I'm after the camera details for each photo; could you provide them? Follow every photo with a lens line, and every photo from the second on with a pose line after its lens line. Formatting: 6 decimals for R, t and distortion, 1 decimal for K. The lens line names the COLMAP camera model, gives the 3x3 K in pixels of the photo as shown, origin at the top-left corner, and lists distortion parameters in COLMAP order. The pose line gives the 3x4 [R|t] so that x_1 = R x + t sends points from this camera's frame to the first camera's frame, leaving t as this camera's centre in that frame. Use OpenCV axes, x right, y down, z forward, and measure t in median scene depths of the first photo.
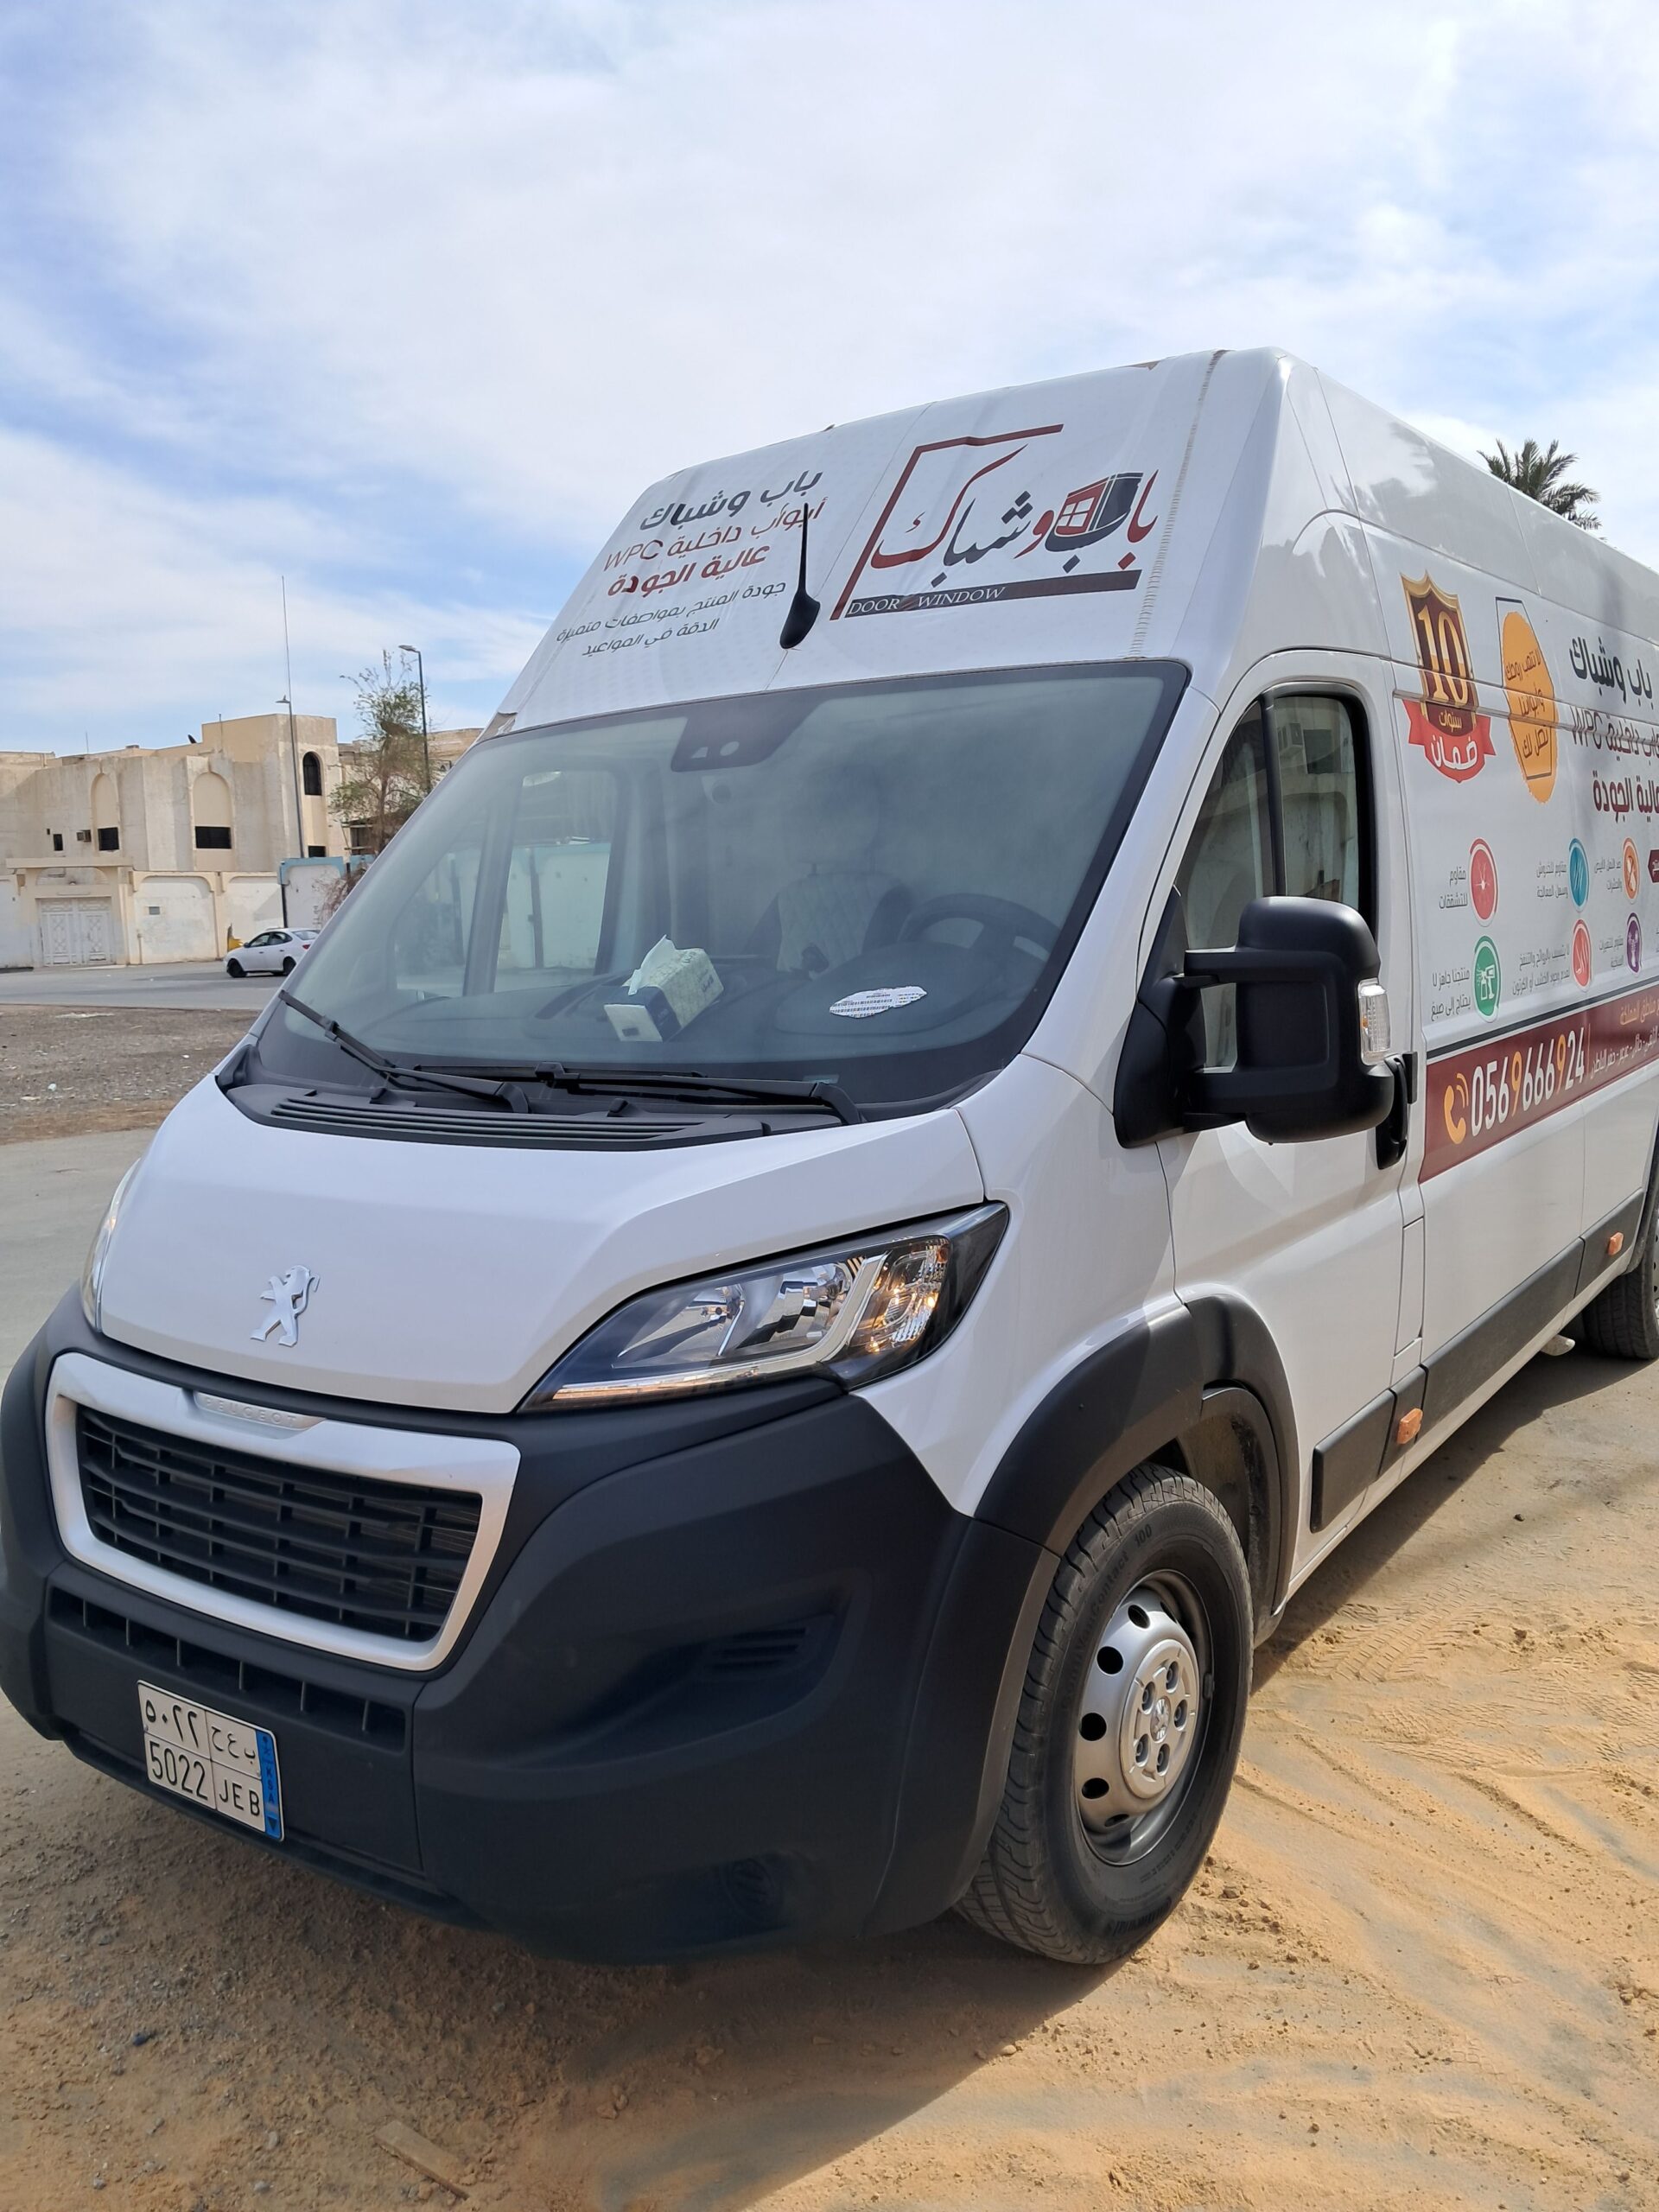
lens RADIAL K [[1742.7, 0, 873.6], [0, 1742.7, 1152.0], [0, 0, 1]] dist [0.014686, -0.026406]
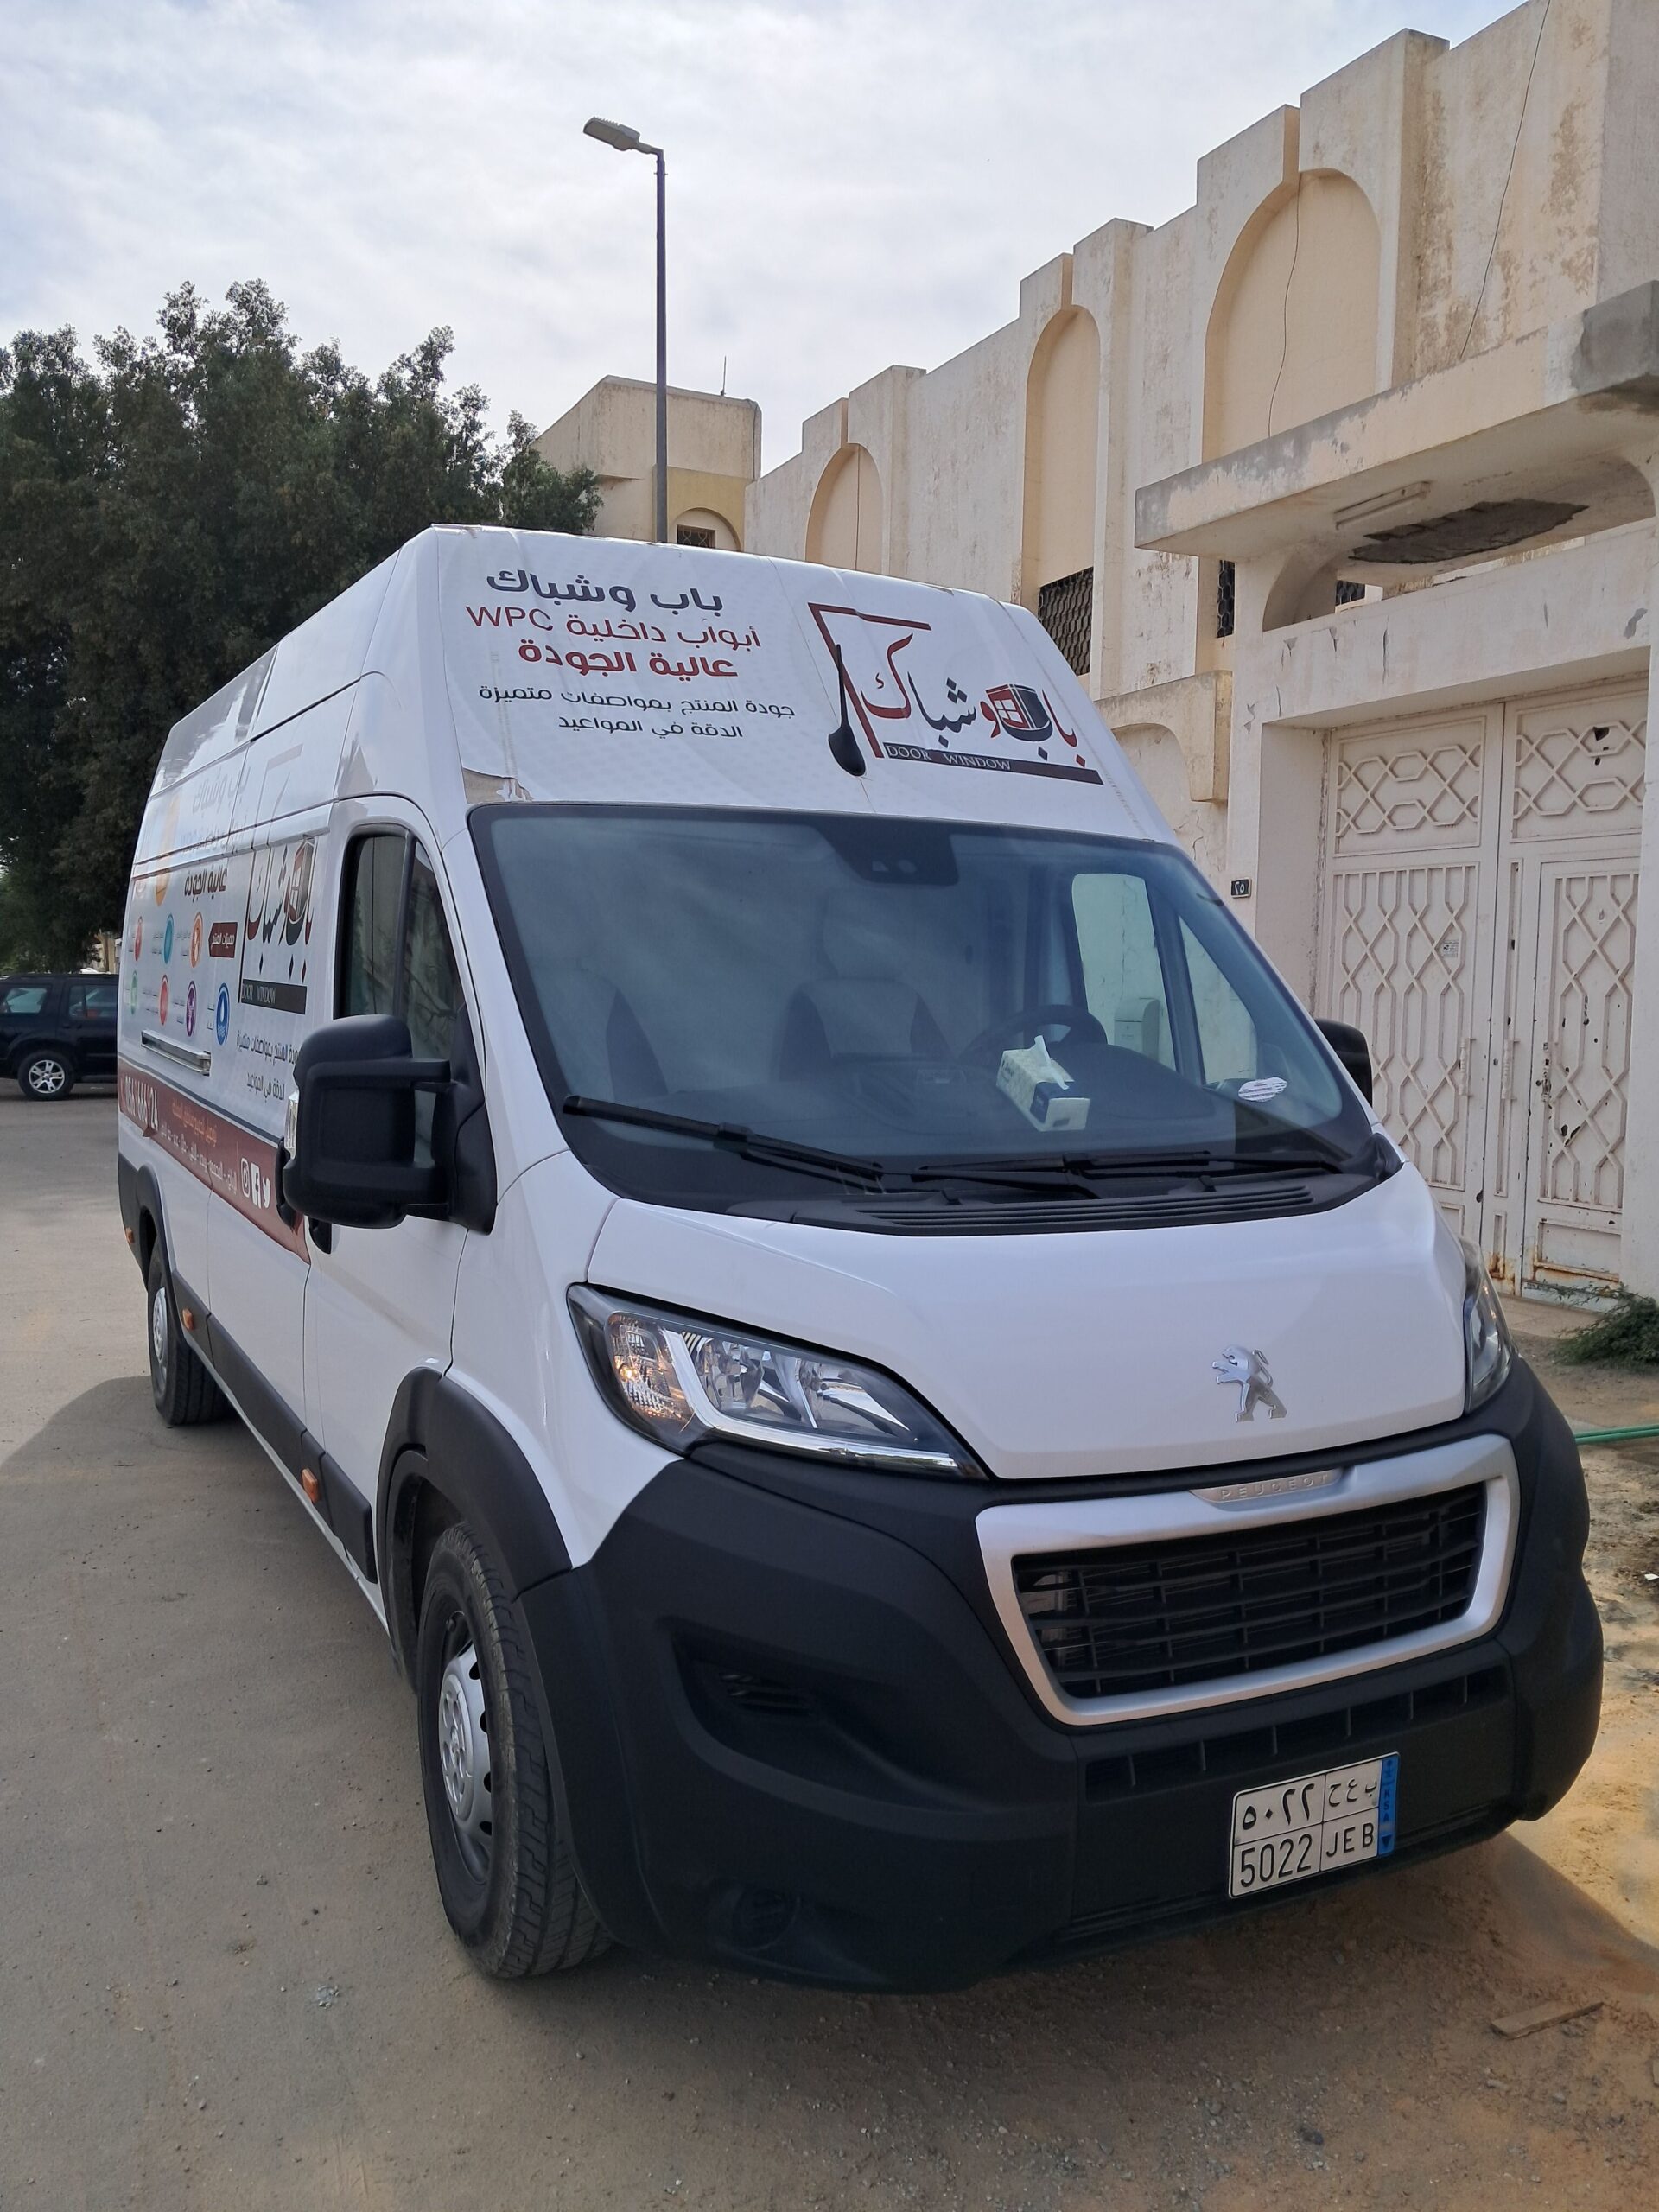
lens RADIAL K [[1742.7, 0, 813.8], [0, 1742.7, 1093.6], [0, 0, 1]] dist [0.014686, -0.026406]
pose [[0.473591, -0.021744, 0.880476, -1.237596], [0.093427, 0.995295, -0.025674, -0.076909], [-0.875776, 0.094419, 0.473394, 0.627490]]
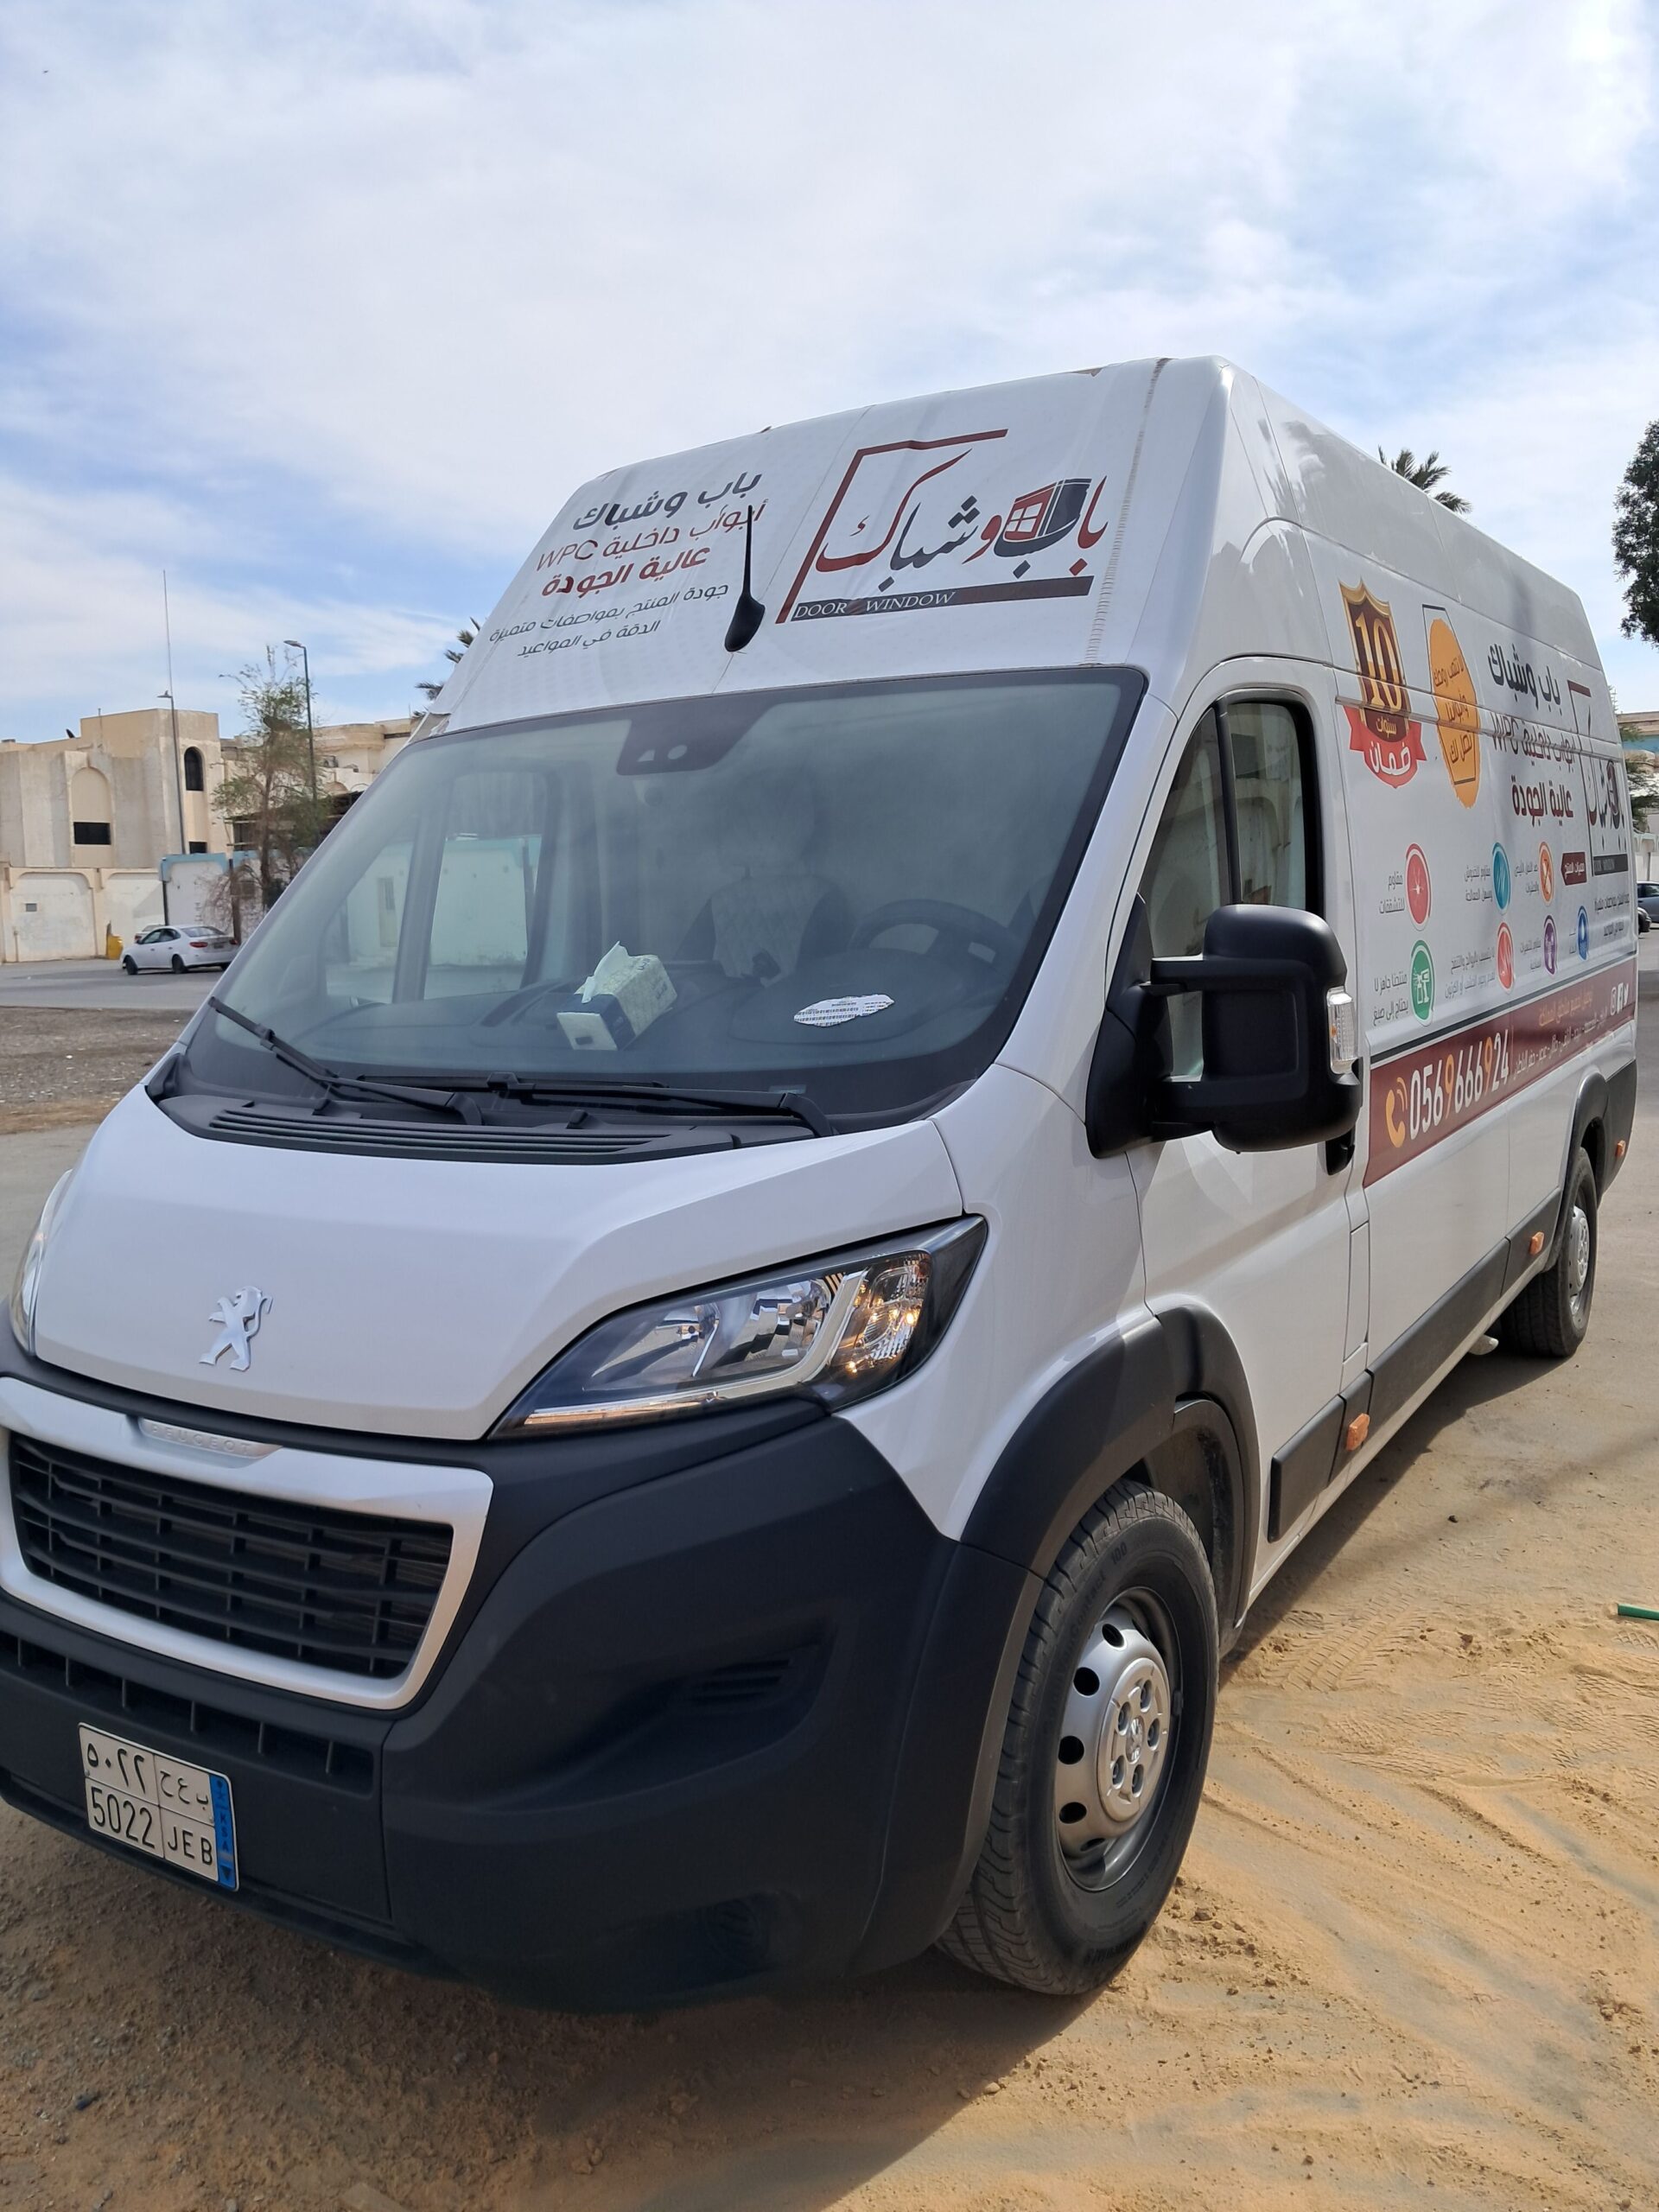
lens RADIAL K [[1742.7, 0, 839.8], [0, 1742.7, 1115.6], [0, 0, 1]] dist [0.014686, -0.026406]
pose [[0.998986, -0.004532, 0.044803, -0.041706], [0.005376, 0.999810, -0.018752, -0.008190], [-0.044709, 0.018974, 0.998820, 0.018843]]
